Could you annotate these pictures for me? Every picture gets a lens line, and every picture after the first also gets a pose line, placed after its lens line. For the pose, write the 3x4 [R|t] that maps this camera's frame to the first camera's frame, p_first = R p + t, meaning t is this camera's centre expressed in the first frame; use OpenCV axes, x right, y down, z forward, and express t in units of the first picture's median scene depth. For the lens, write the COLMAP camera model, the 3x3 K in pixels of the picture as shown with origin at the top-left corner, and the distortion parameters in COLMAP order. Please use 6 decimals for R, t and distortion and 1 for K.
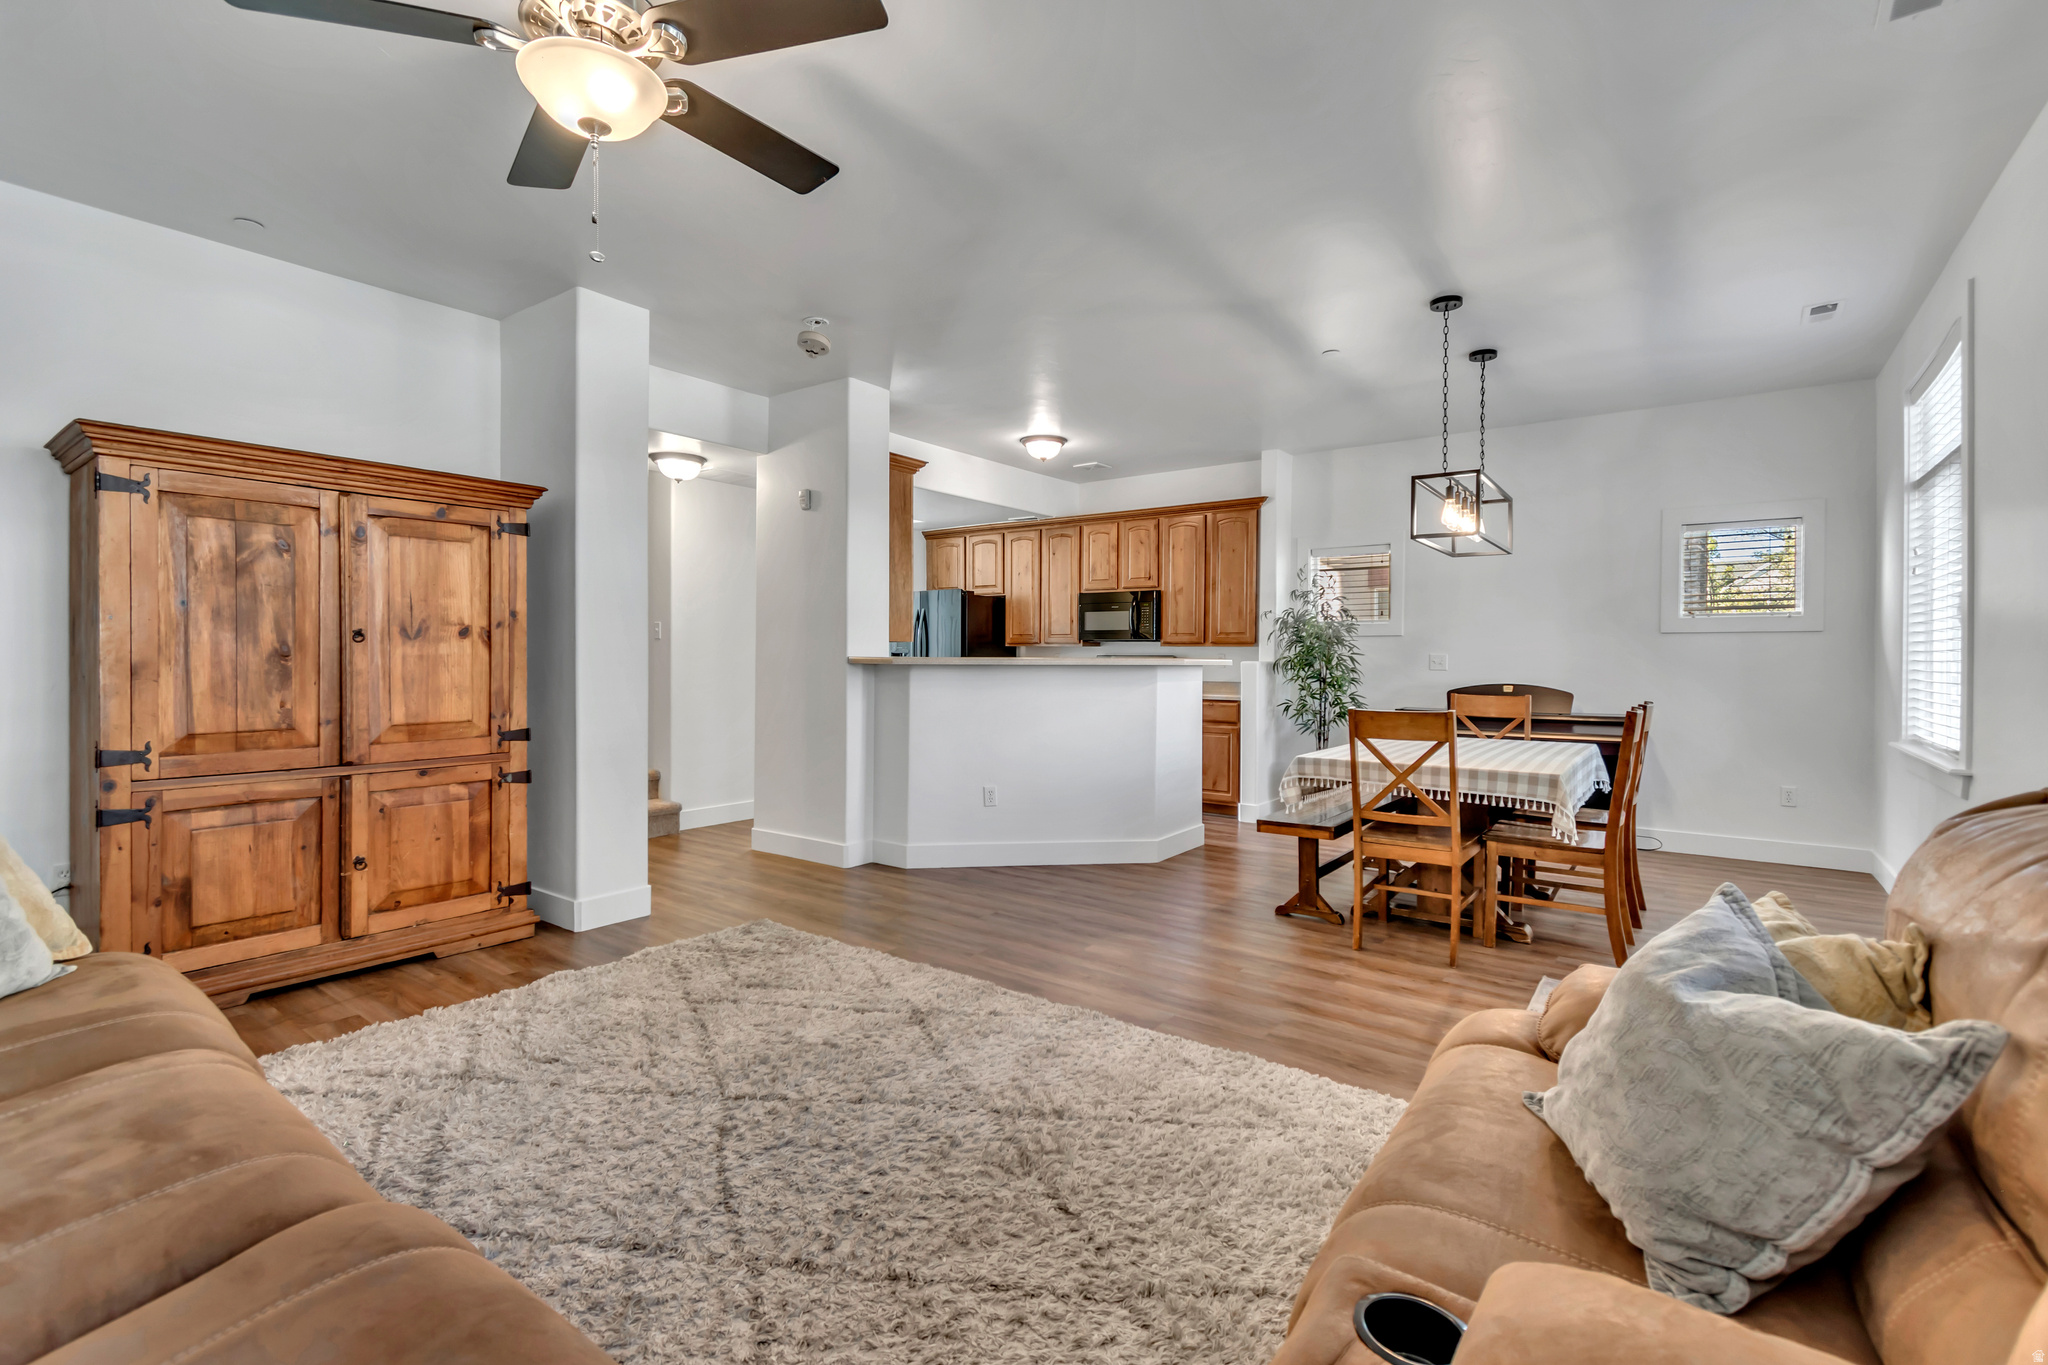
lens RADIAL K [[908.6, 0, 1034.1], [0, 908.6, 662.0], [0, 0, 1]] dist [-0.000378, 0.000355]
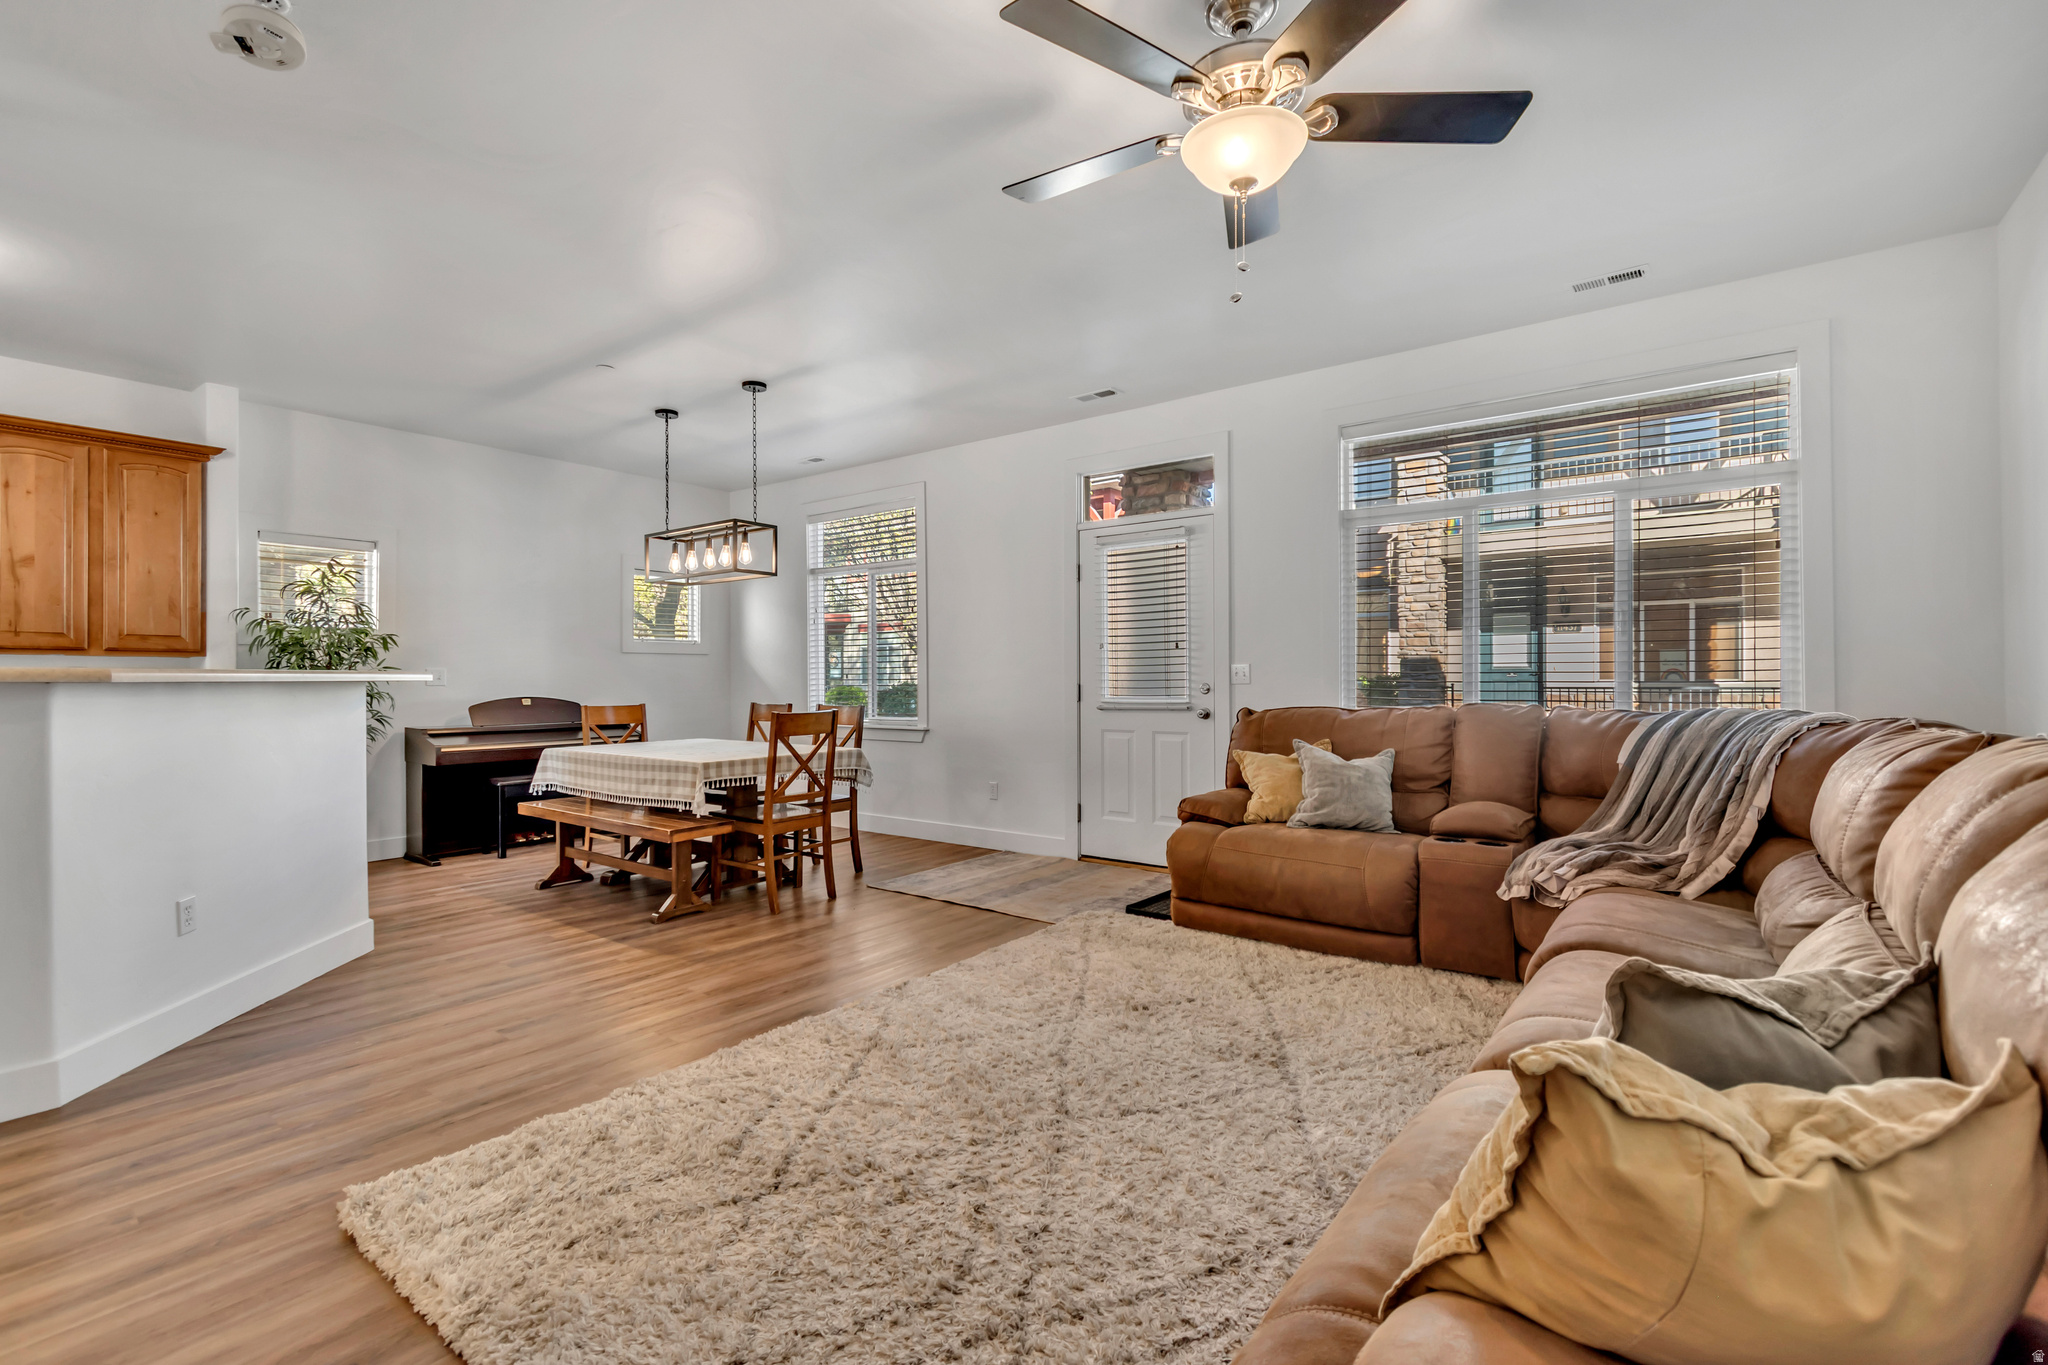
lens RADIAL K [[908.6, 0, 1010.0], [0, 908.6, 672.3], [0, 0, 1]] dist [-0.000378, 0.000355]
pose [[0.027045, 0.000608, 0.999634, -0.481925], [0.006229, 0.999980, -0.000777, -0.000061], [-0.999615, 0.006248, 0.027041, 0.377359]]
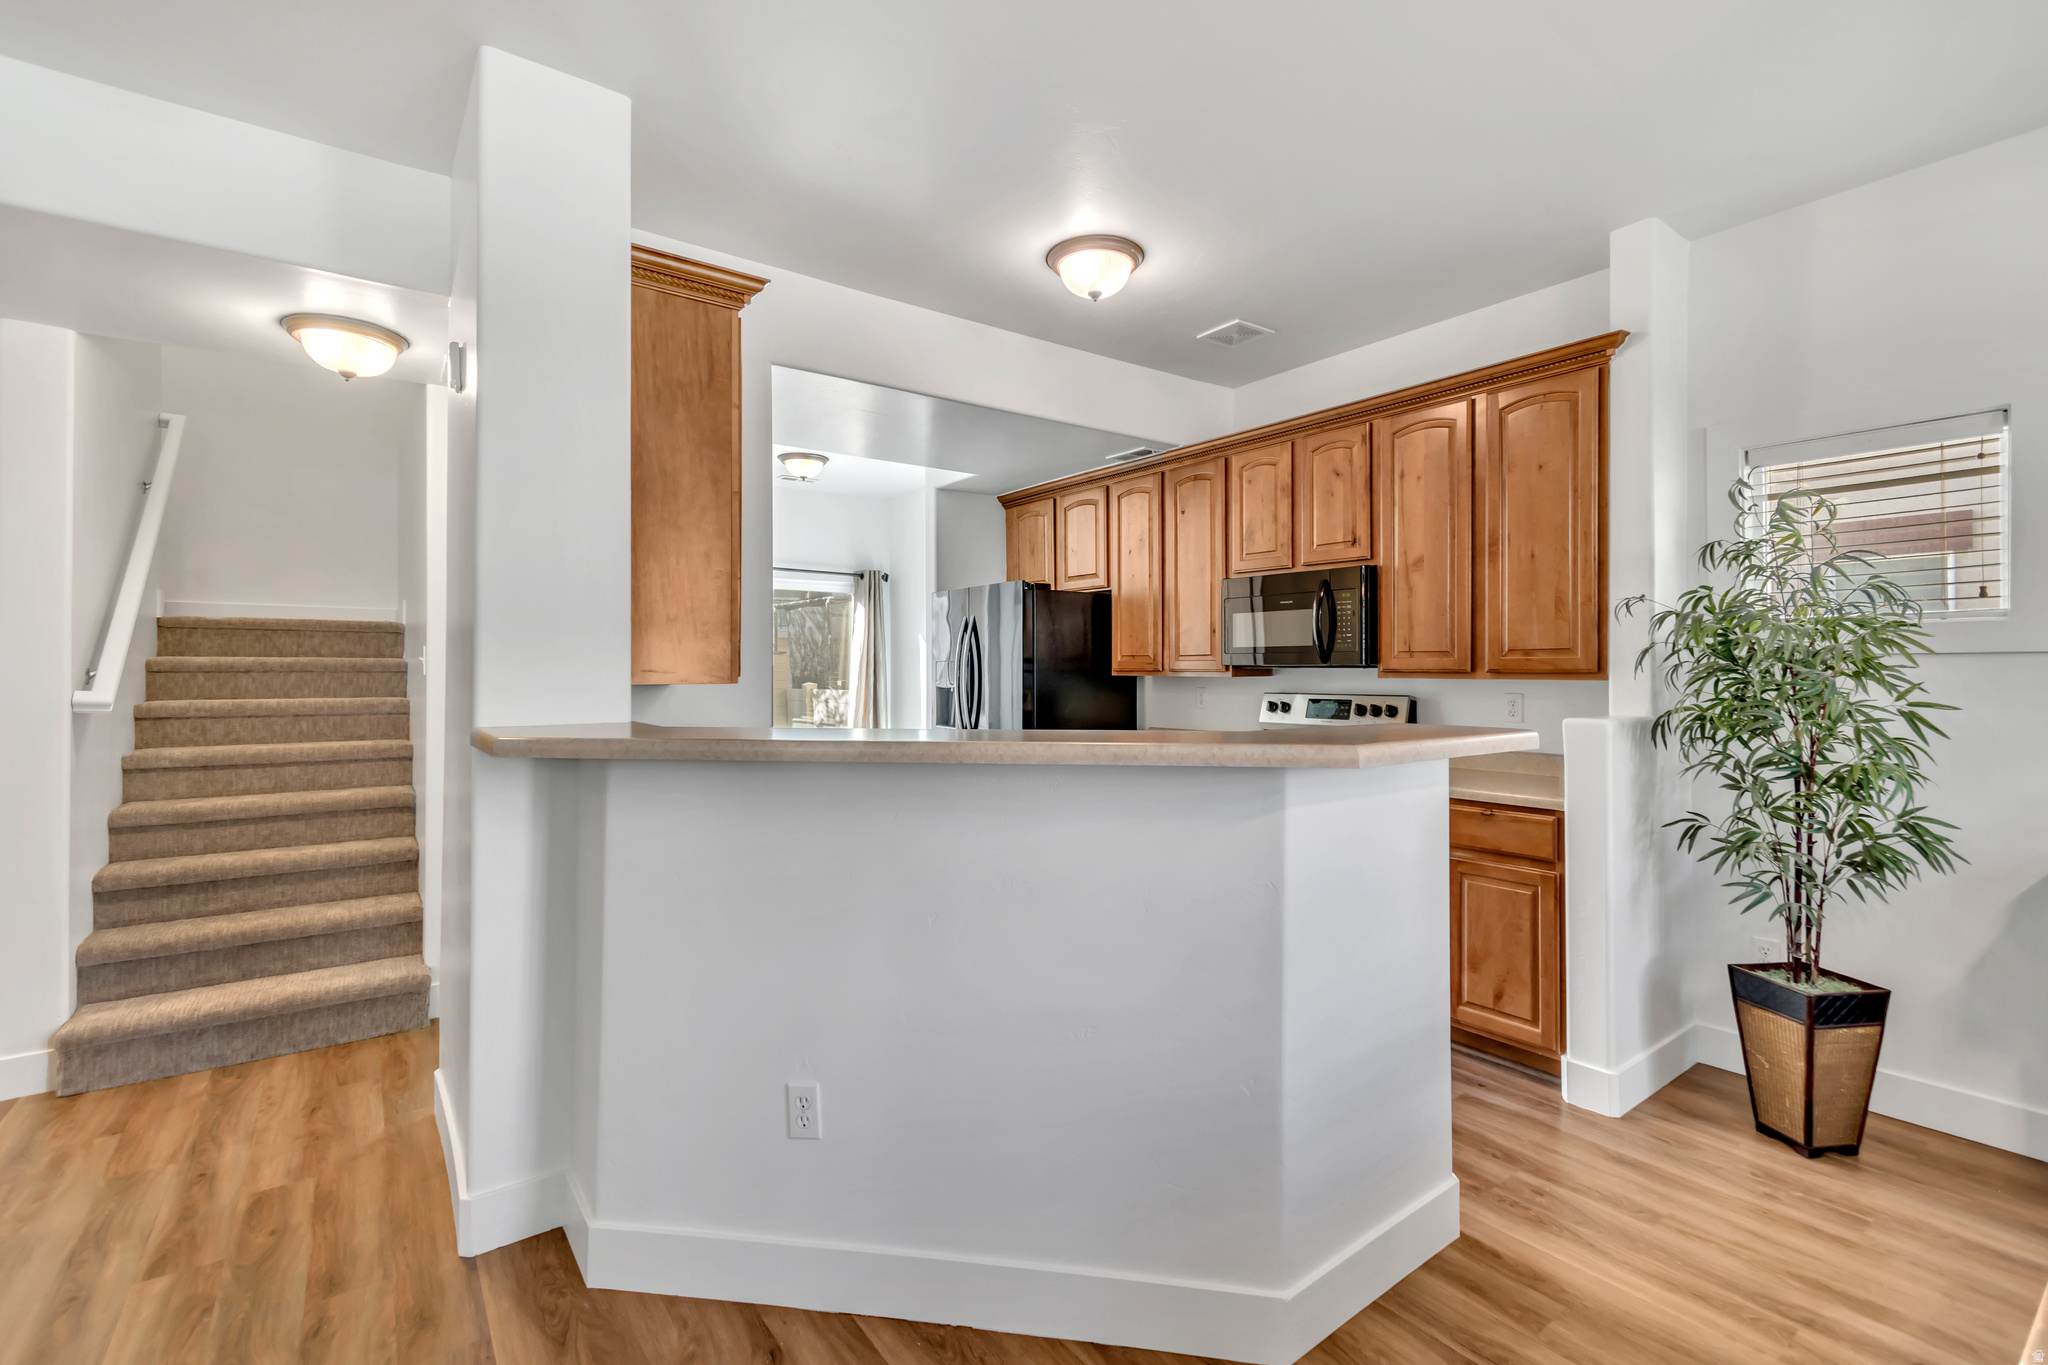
lens RADIAL K [[908.6, 0, 1031.7], [0, 908.6, 663.5], [0, 0, 1]] dist [-0.000378, 0.000355]
pose [[0.957048, -0.008943, -0.289792, 0.117581], [0.004403, 0.999857, -0.016314, -0.020570], [0.289897, 0.014337, 0.956951, 0.541987]]
